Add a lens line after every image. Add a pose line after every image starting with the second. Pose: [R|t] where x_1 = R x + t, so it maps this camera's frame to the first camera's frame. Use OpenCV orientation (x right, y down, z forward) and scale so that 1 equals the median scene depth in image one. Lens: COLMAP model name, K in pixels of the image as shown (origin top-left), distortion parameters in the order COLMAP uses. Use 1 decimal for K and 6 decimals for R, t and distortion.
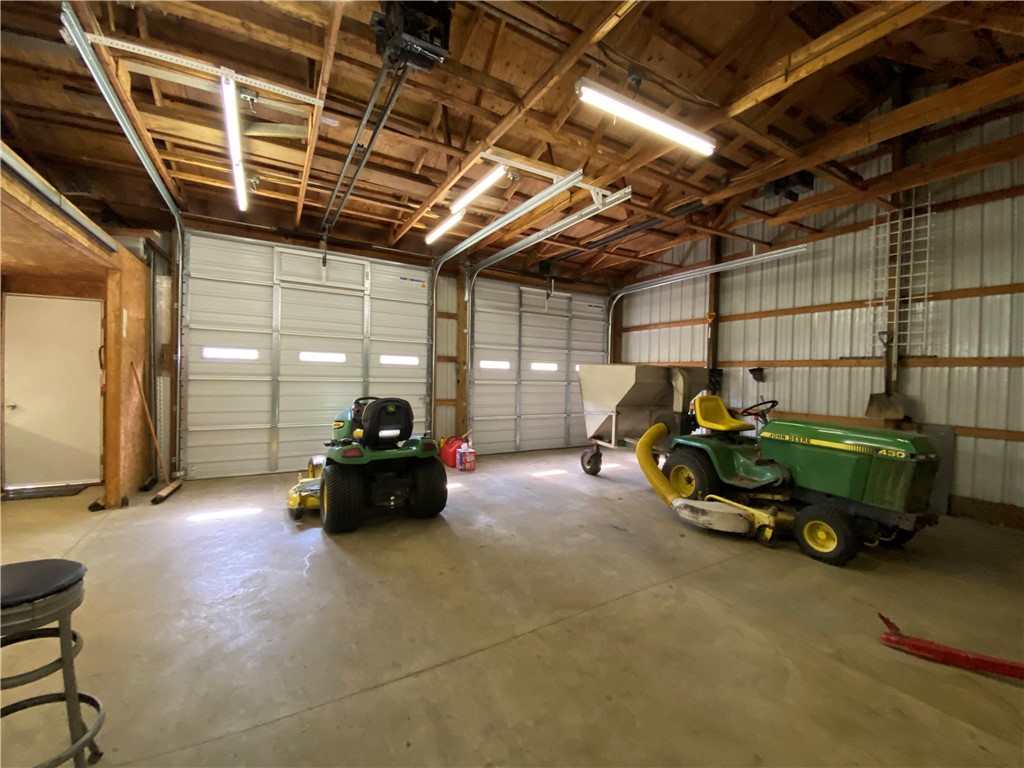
lens RADIAL K [[412.5, 0, 509.1], [0, 412.5, 386.6], [0, 0, 1]] dist [0.011619, -0.000822]
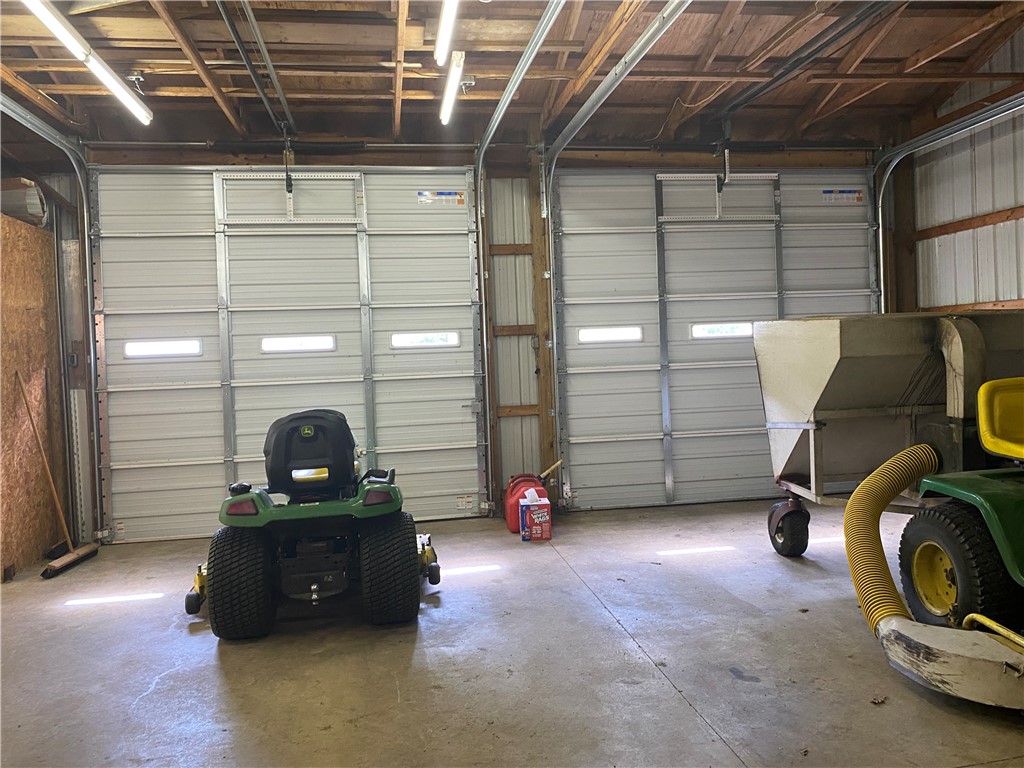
lens RADIAL K [[784.1, 0, 507.7], [0, 784.1, 377.6], [0, 0, 1]] dist [0.009106, -0.020453]
pose [[0.930365, -0.049544, -0.363272, 0.240525], [0.050781, 0.998691, -0.006151, 0.000050], [0.363102, -0.012725, 0.931663, 0.056213]]
